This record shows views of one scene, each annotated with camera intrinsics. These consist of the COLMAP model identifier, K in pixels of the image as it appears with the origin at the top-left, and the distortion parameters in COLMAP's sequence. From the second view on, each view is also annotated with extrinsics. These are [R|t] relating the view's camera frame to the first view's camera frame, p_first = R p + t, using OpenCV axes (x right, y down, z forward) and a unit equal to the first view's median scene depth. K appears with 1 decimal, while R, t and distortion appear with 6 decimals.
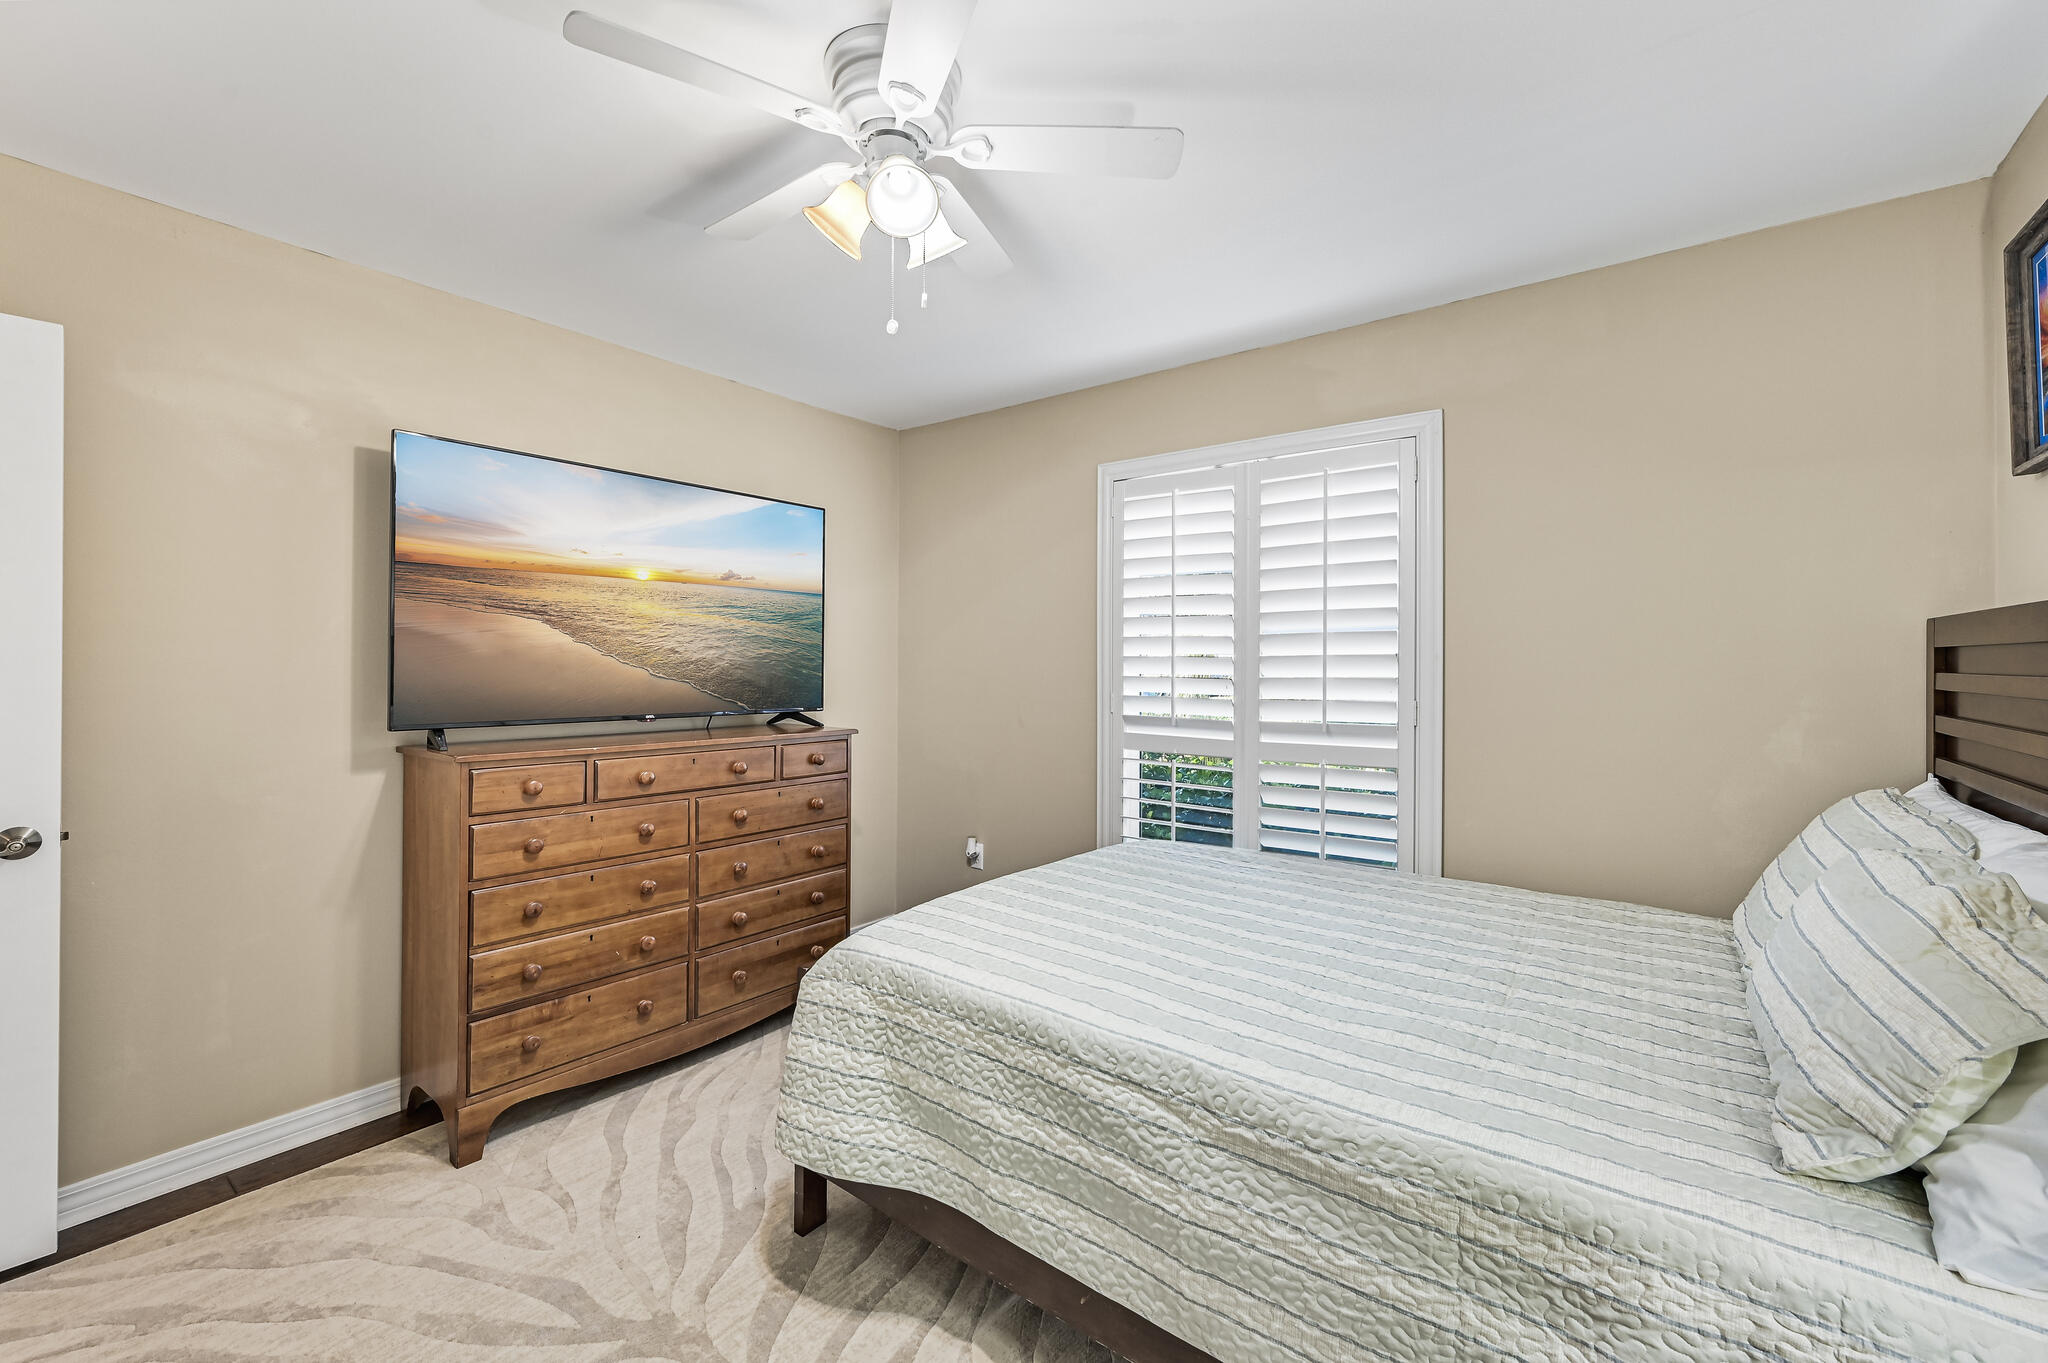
lens RADIAL K [[824.5, 0, 1027.2], [0, 824.5, 676.2], [0, 0, 1]] dist [-0.001266, -0.000005]
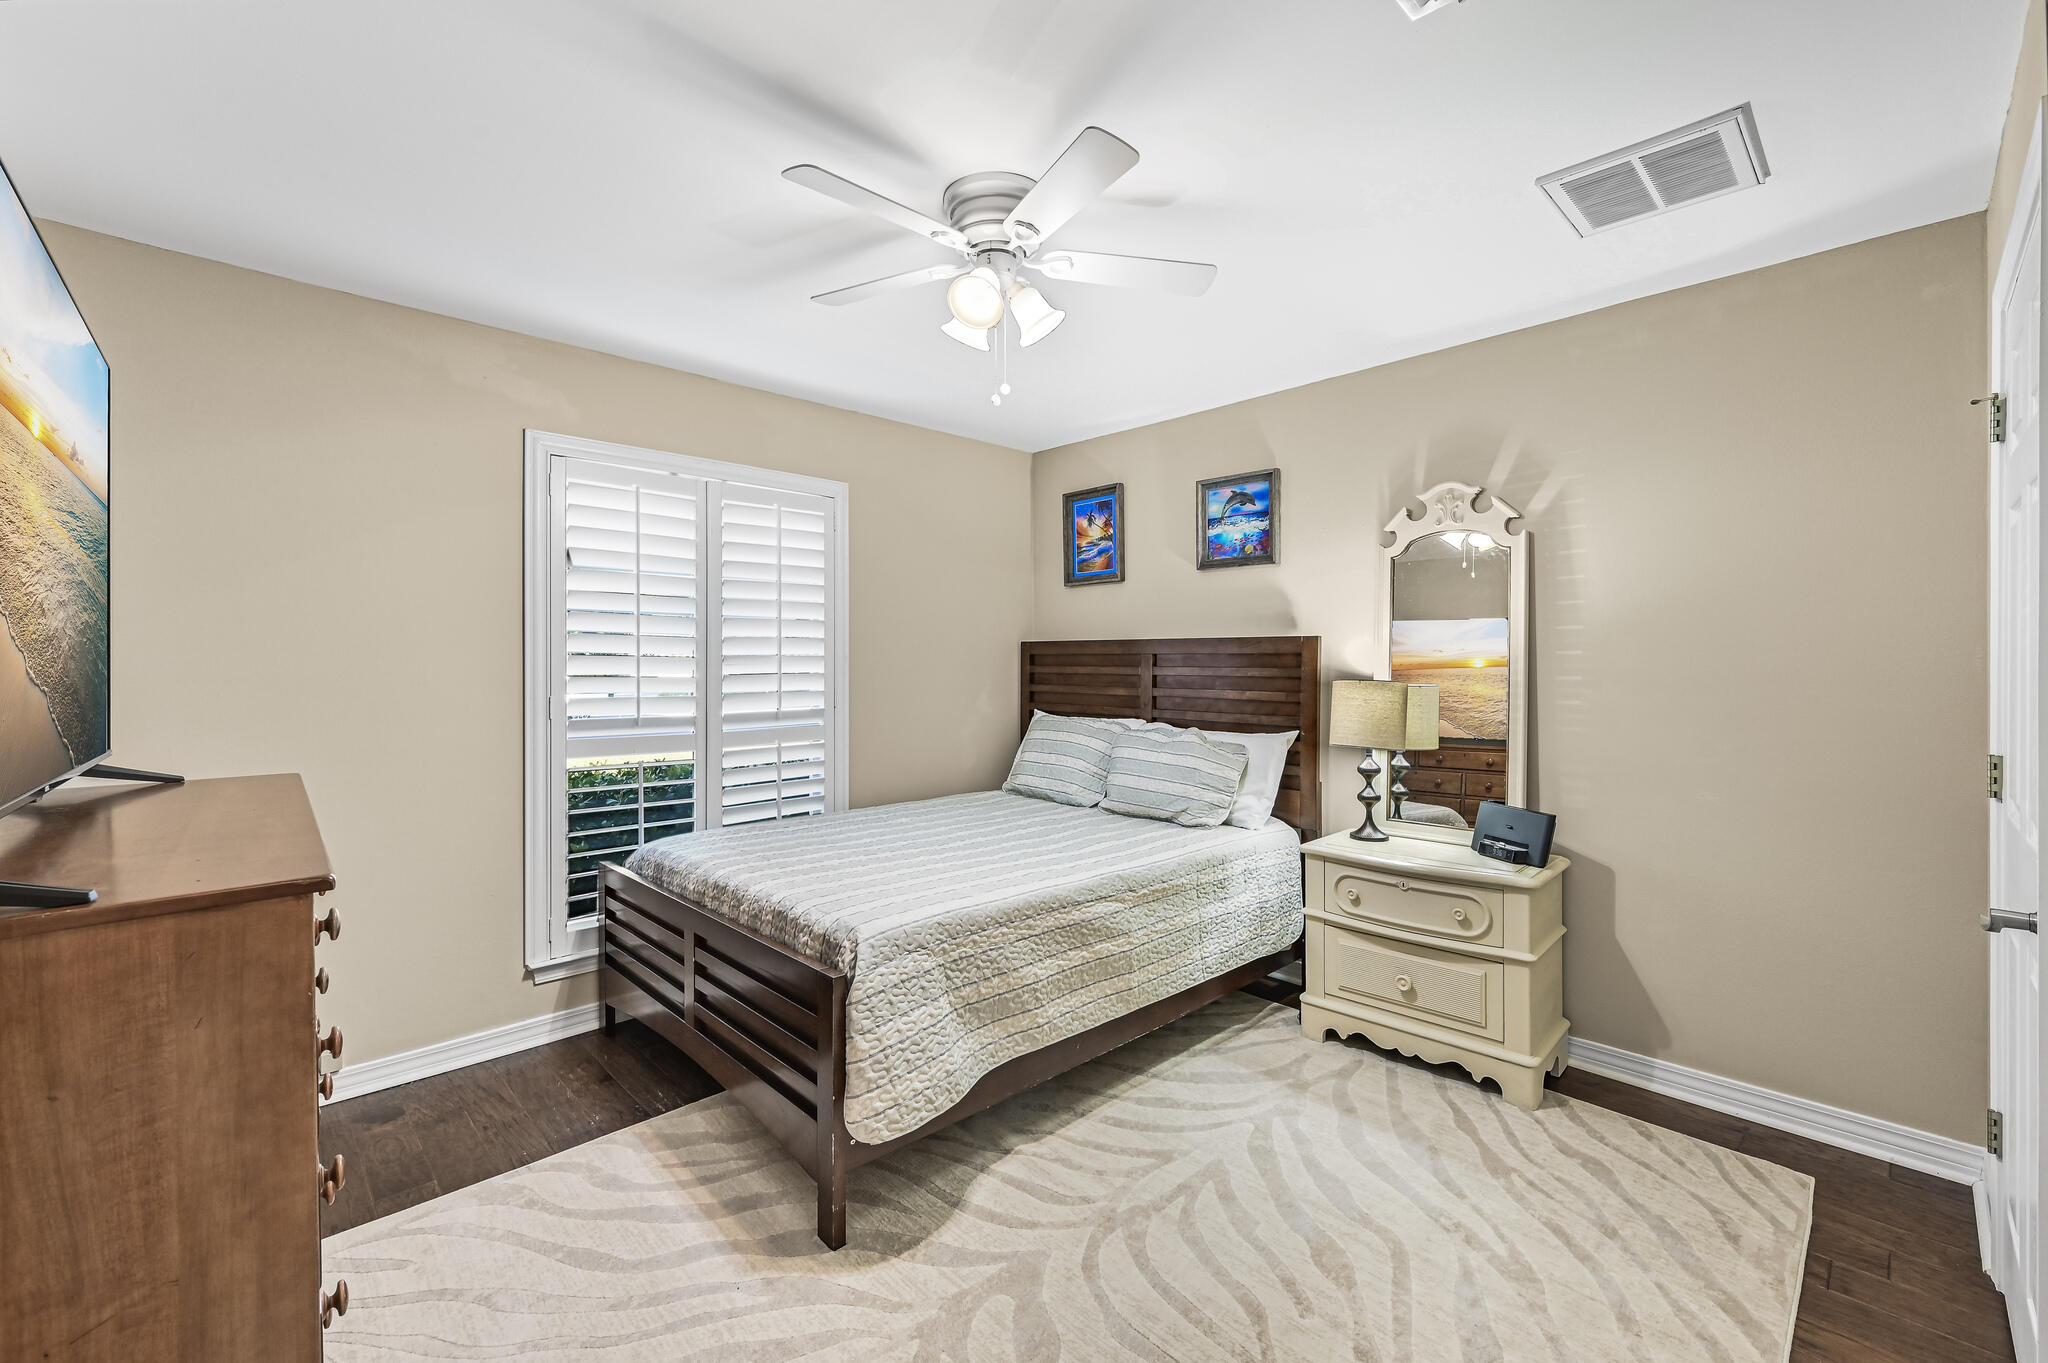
lens RADIAL K [[855.4, 0, 1022.5], [0, 855.4, 697.3], [0, 0, 1]] dist [0.000440, 0.000053]
pose [[0.165955, -0.043461, 0.985175, -1.380837], [0.016529, 0.999011, 0.041287, -0.016555], [-0.985995, 0.009432, 0.166509, 0.694491]]
